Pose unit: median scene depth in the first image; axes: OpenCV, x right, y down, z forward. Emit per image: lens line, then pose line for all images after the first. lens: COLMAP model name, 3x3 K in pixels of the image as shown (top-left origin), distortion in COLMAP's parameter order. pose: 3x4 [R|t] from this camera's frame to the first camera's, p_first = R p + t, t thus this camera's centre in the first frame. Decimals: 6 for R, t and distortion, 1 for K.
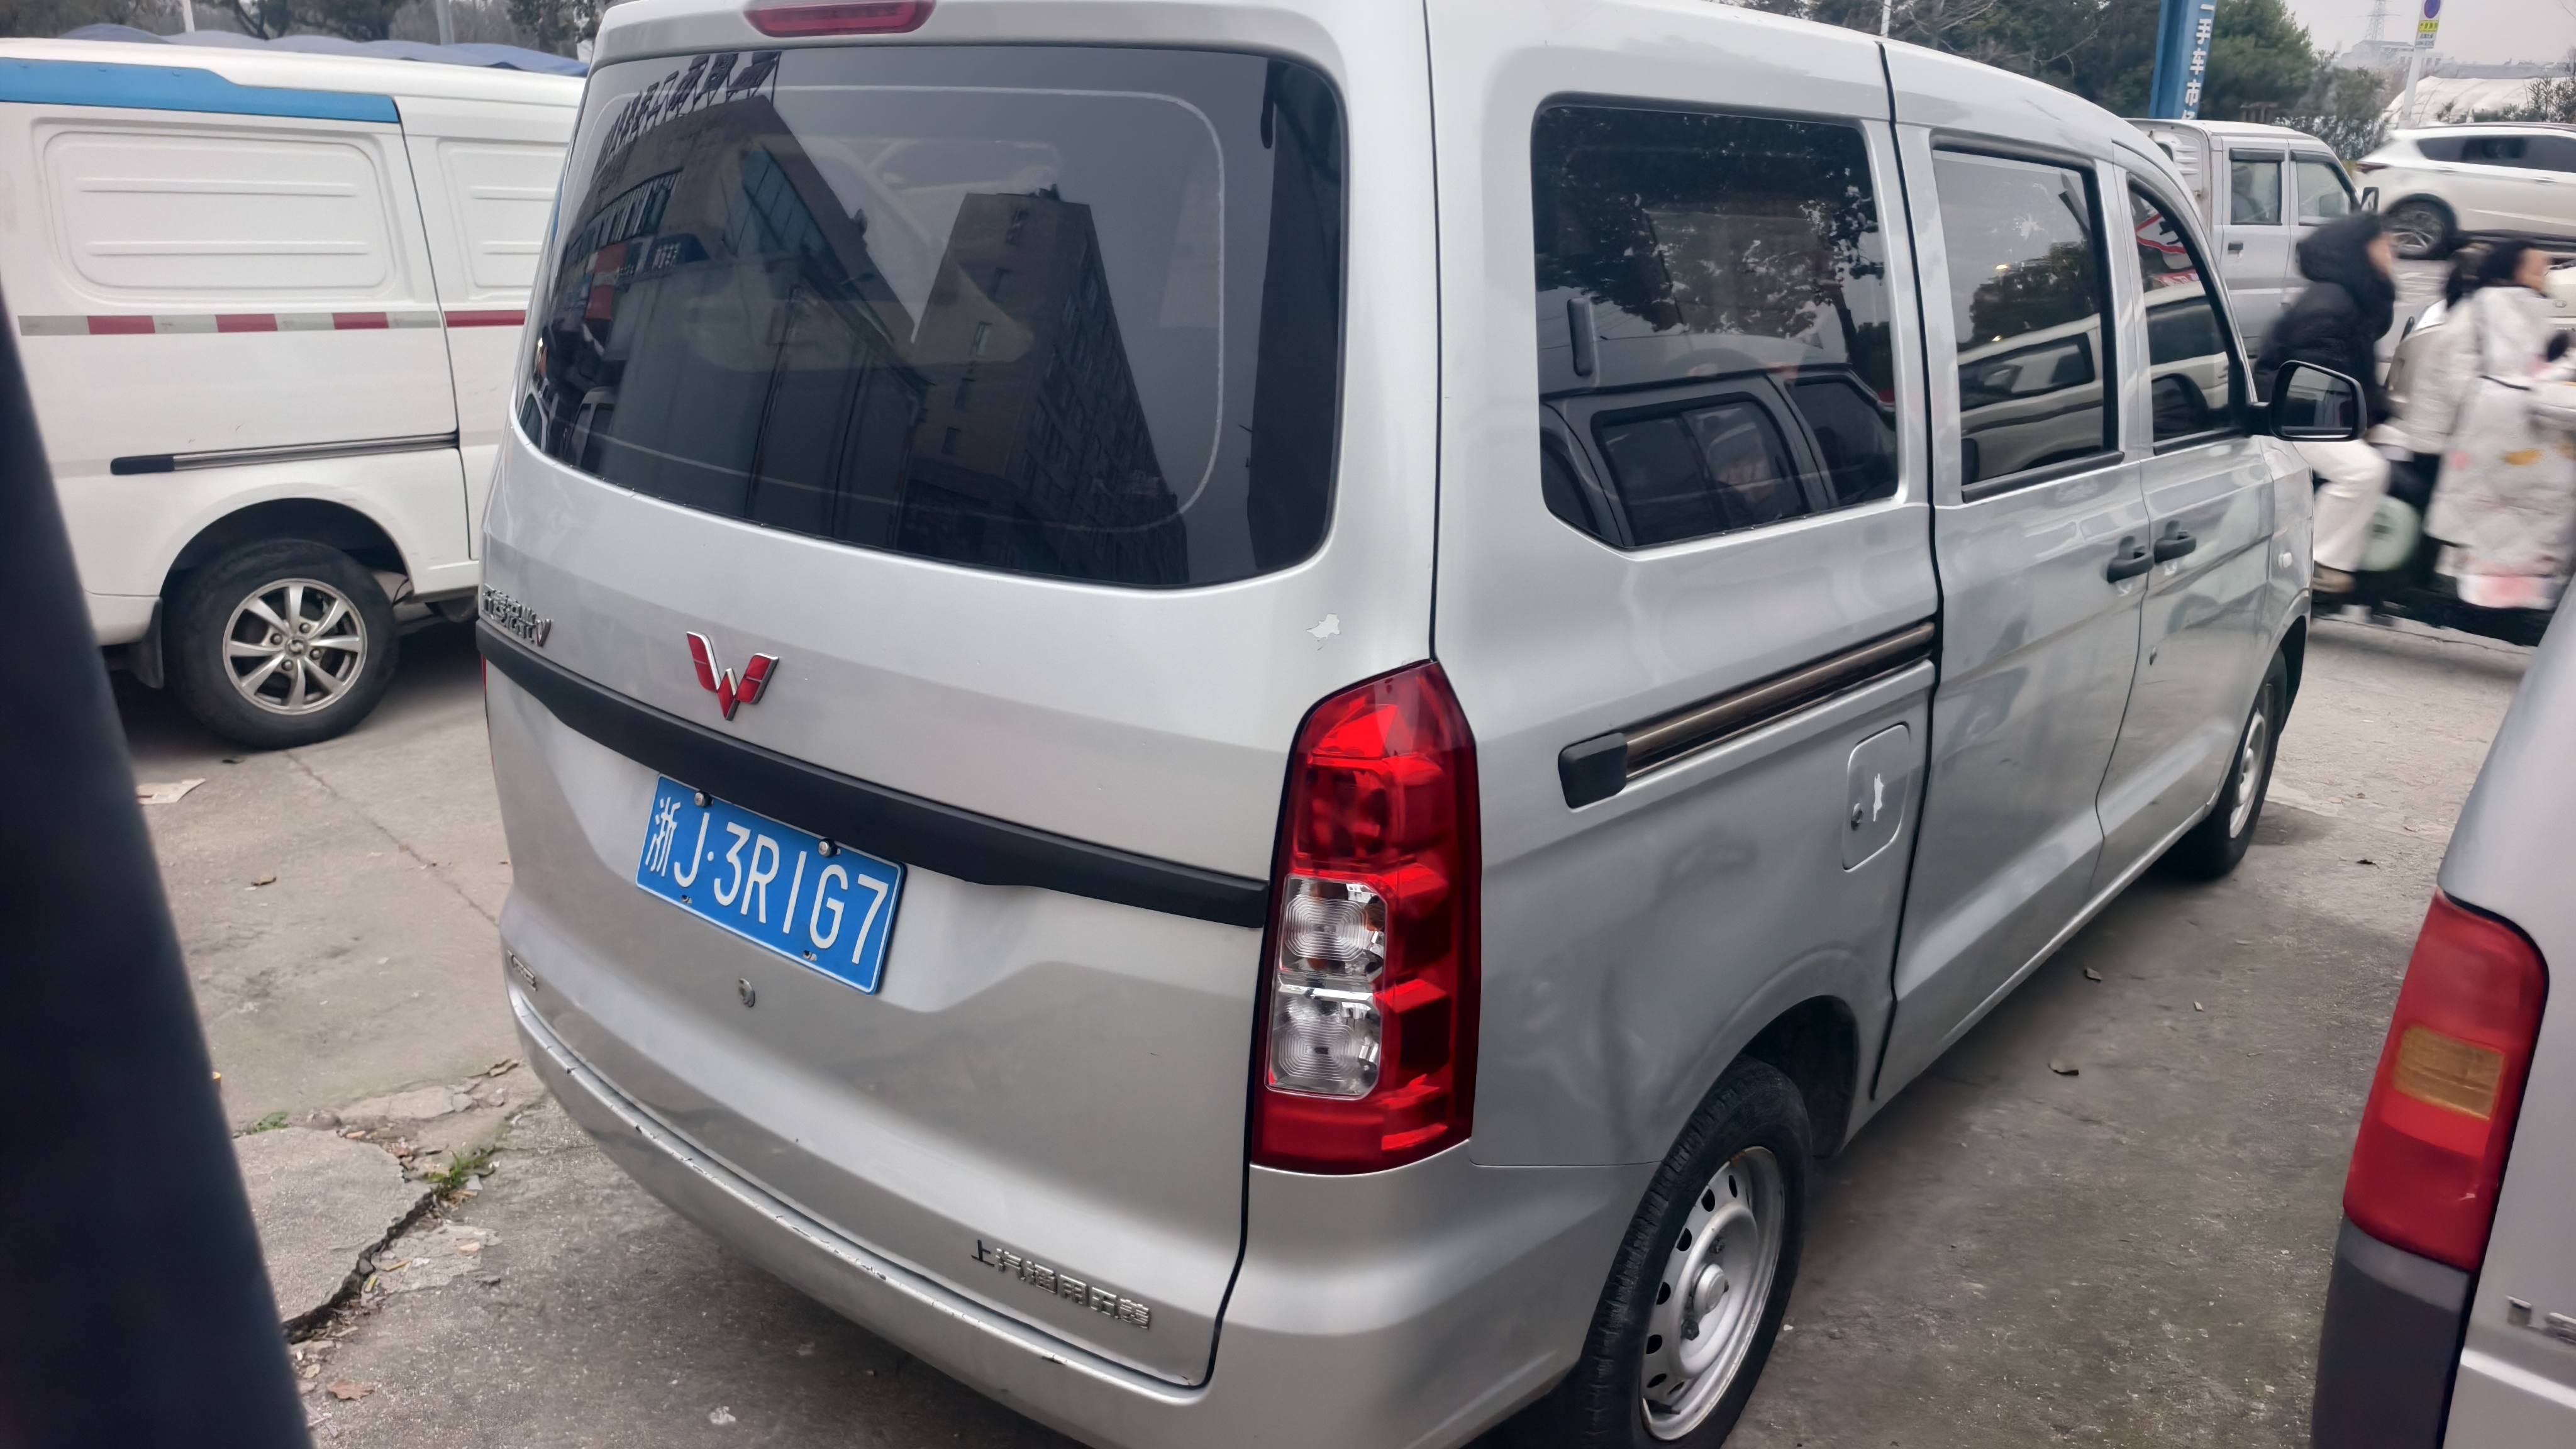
lens RADIAL K [[1712.0, 0, 1288.0], [0, 1712.0, 724.5], [0, 0, 1]] dist [0.000643, 0.000376]
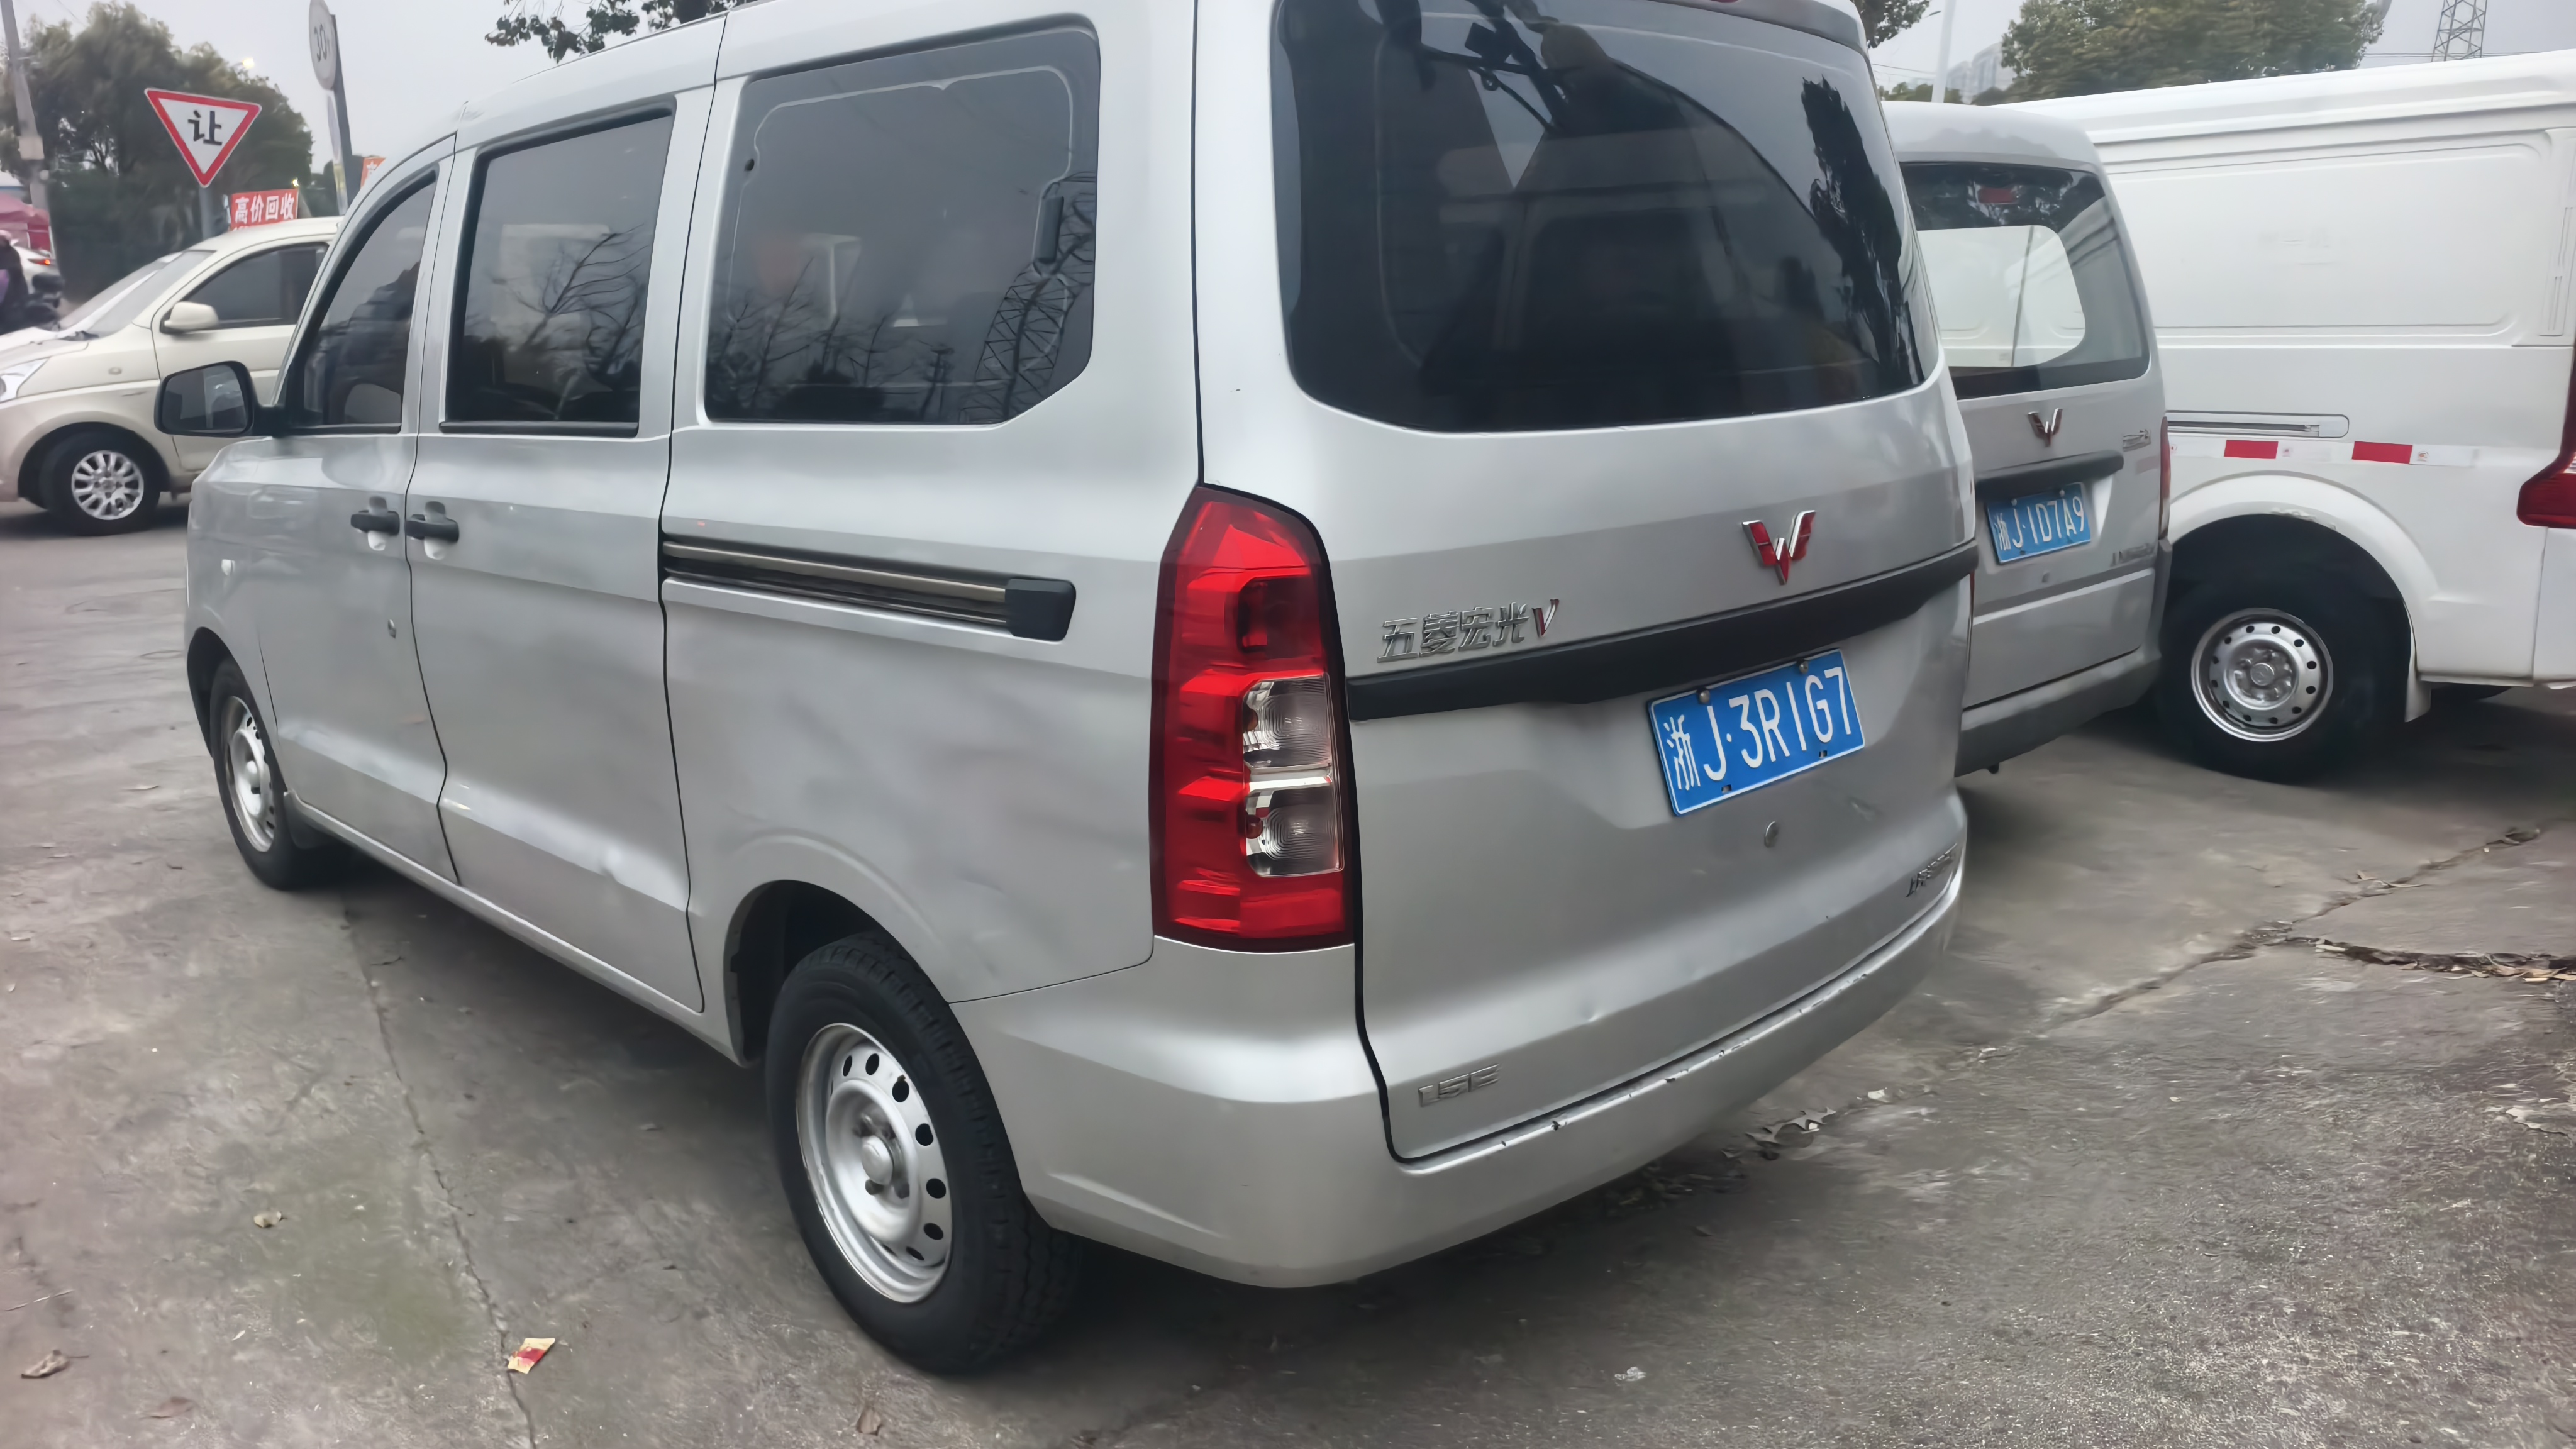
lens RADIAL K [[1755.1, 0, 1286.2], [0, 1755.1, 659.0], [0, 0, 1]] dist [0.044183, -0.041519]
pose [[0.144876, -0.235085, 0.961117, -1.528134], [0.310194, 0.933188, 0.181496, -0.275396], [-0.939569, 0.271838, 0.208119, 1.081521]]
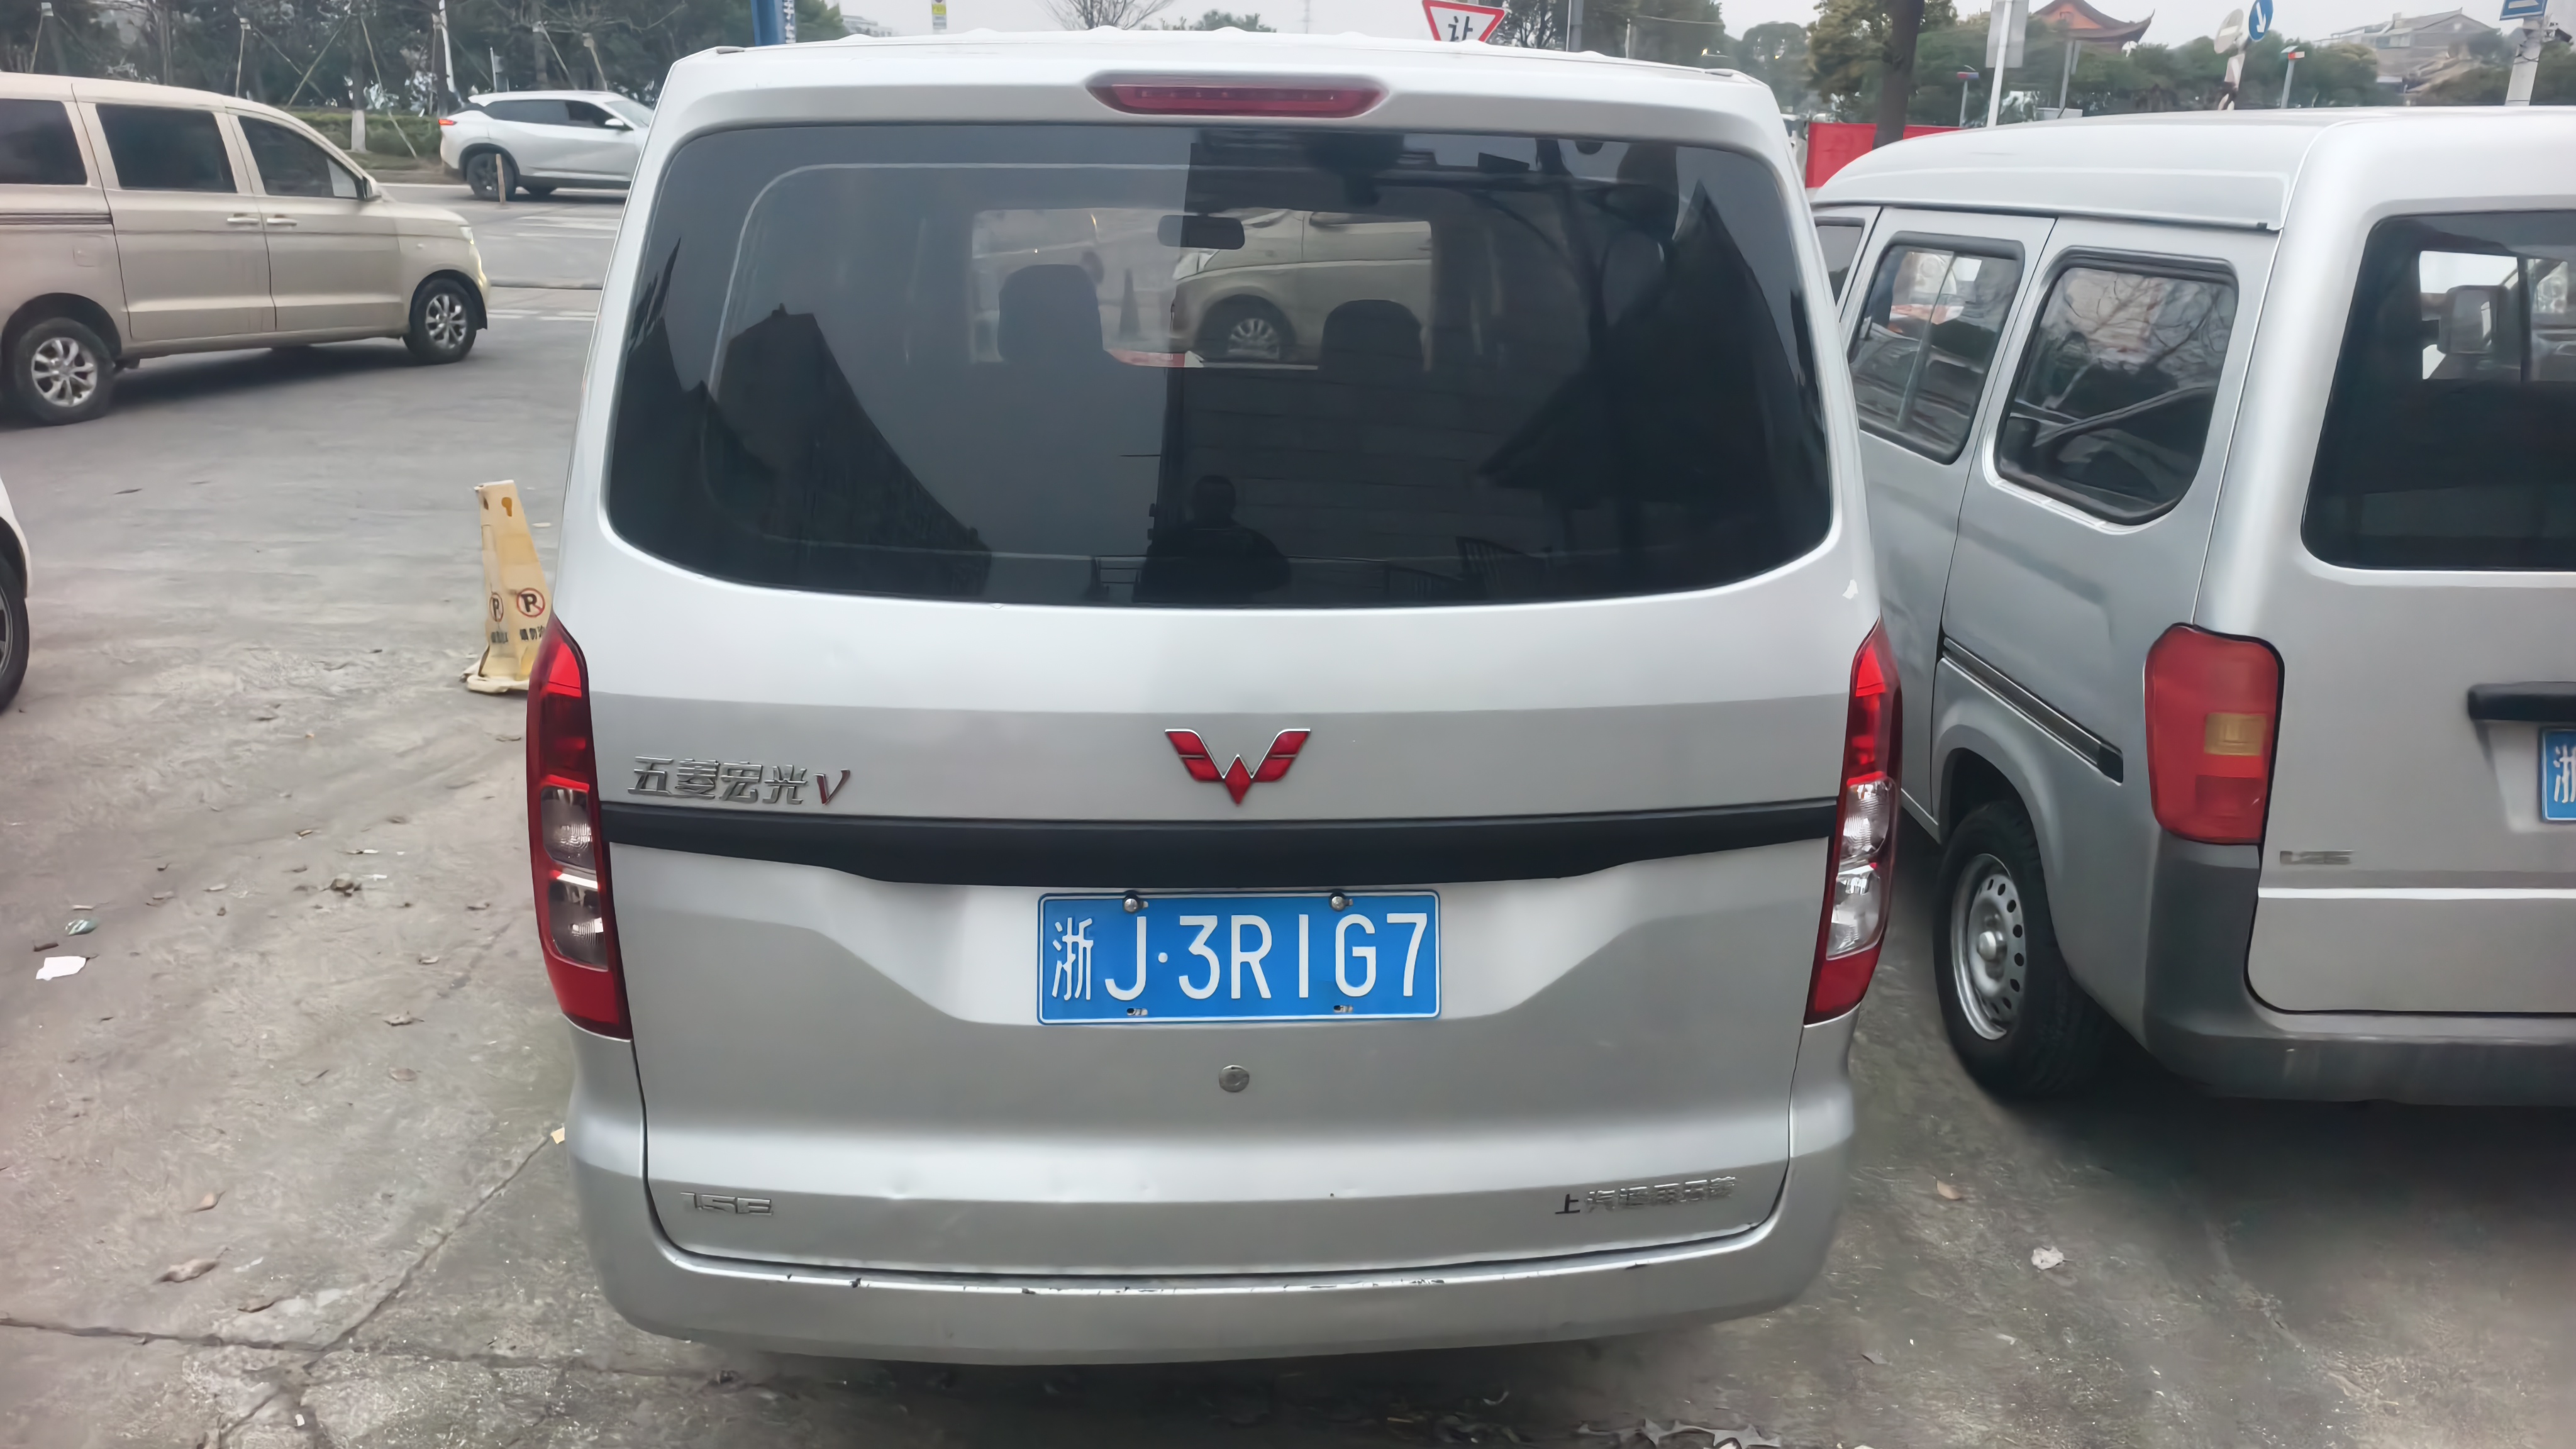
lens RADIAL K [[1755.1, 0, 1286.2], [0, 1755.1, 659.0], [0, 0, 1]] dist [0.044183, -0.041519]
pose [[0.743621, -0.198582, 0.638430, -0.938635], [0.202933, 0.976864, 0.067483, -0.148526], [-0.637061, 0.079377, 0.766716, 0.195763]]
